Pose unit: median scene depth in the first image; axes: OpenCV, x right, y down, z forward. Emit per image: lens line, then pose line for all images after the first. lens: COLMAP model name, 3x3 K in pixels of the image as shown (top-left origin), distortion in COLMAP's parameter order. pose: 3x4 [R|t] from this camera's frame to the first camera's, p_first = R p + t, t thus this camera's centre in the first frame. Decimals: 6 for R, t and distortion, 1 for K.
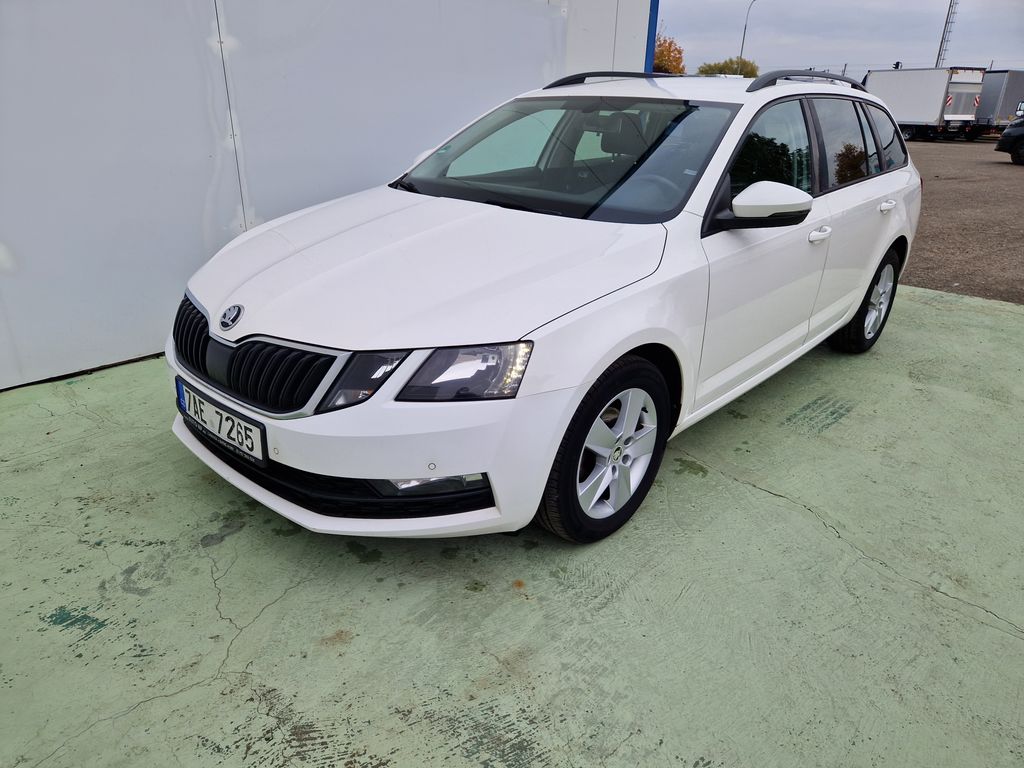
lens RADIAL K [[699.0, 0, 510.5], [0, 699.0, 402.0], [0, 0, 1]] dist [0.049029, -0.039419]
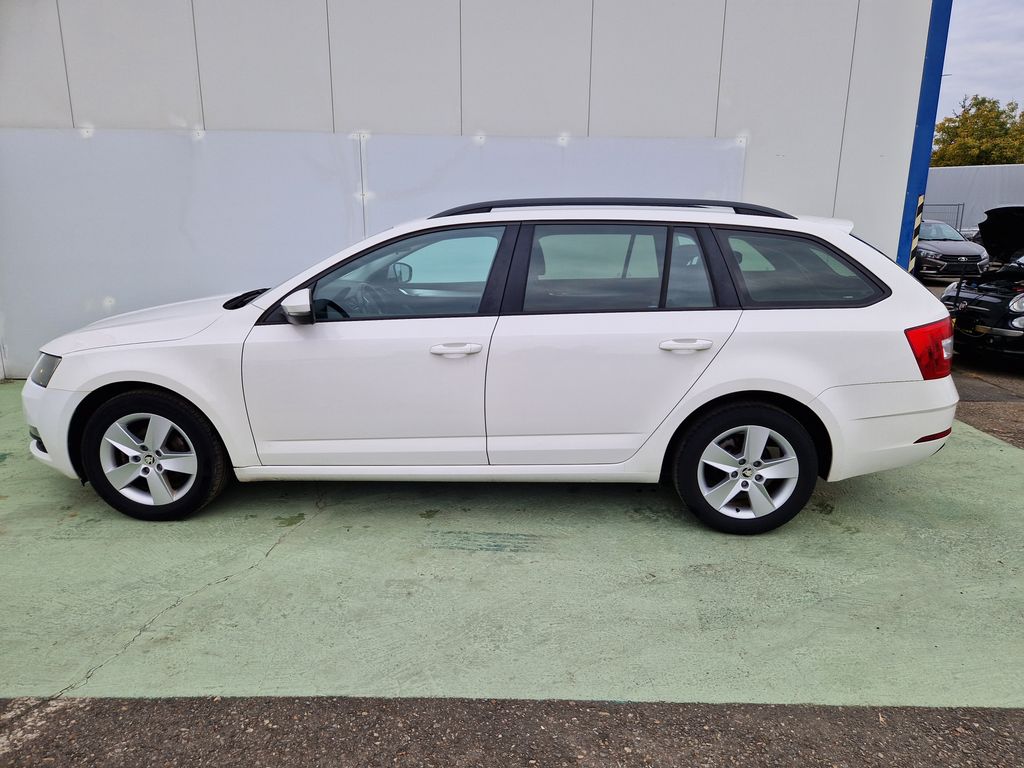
lens RADIAL K [[698.0, 0, 519.5], [0, 698.0, 388.8], [0, 0, 1]] dist [0.054055, -0.041359]
pose [[0.640721, 0.162357, -0.750411, 2.037927], [-0.296658, 0.953830, -0.046926, -0.263694], [0.708146, 0.252682, 0.659304, 0.671246]]
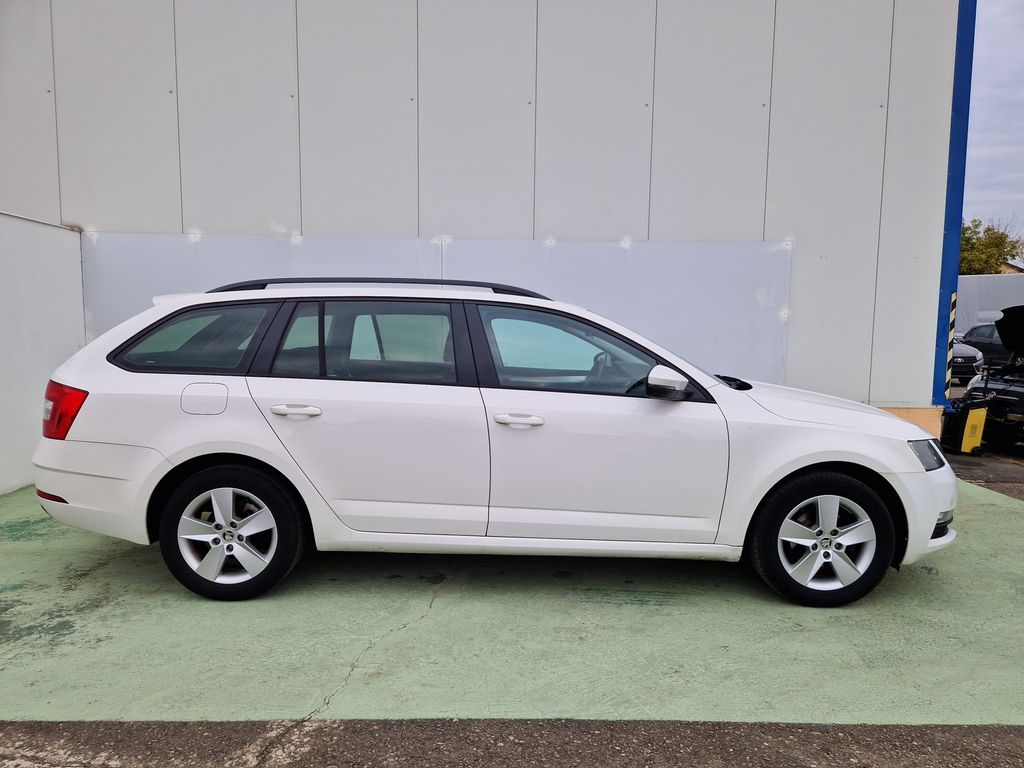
lens RADIAL K [[700.0, 0, 508.9], [0, 700.0, 389.4], [0, 0, 1]] dist [0.053405, -0.048085]
pose [[0.648856, 0.048337, -0.759374, 1.925847], [-0.293728, 0.936538, -0.191365, -0.034135], [0.701933, 0.347218, 0.621876, 0.307096]]
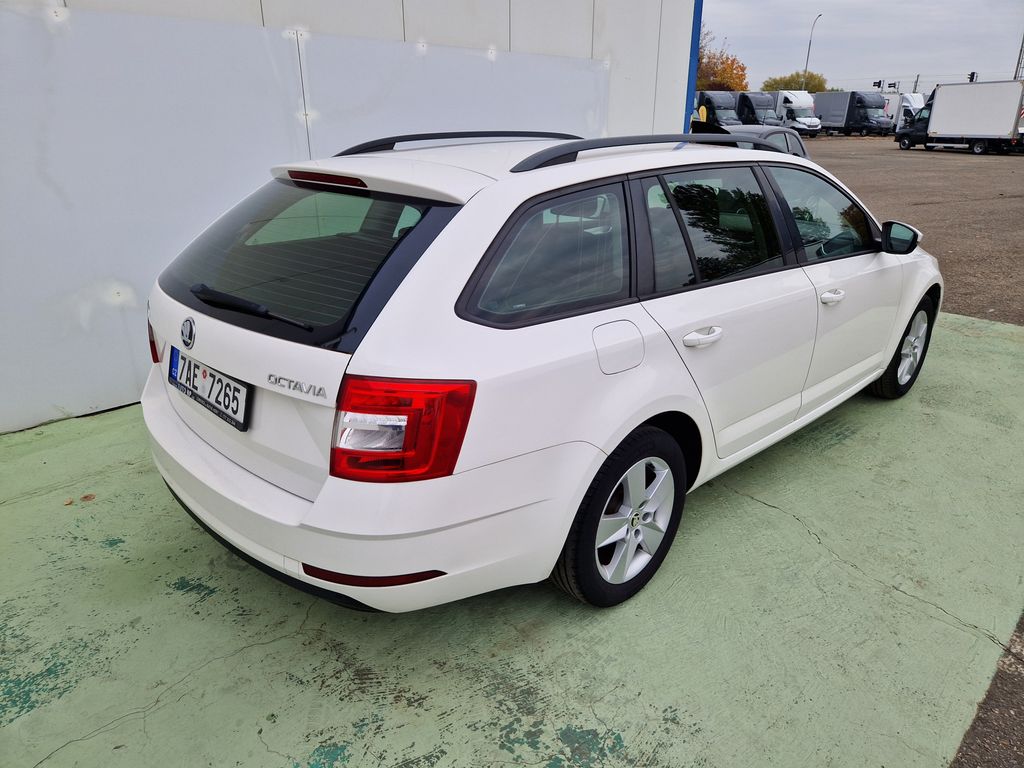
lens RADIAL K [[700.0, 0, 508.9], [0, 700.0, 389.4], [0, 0, 1]] dist [0.053405, -0.048085]
pose [[0.996161, 0.008680, -0.087113, 0.074015], [-0.012091, 0.999177, -0.038712, -0.010926], [0.086706, 0.039616, 0.995446, -0.262632]]
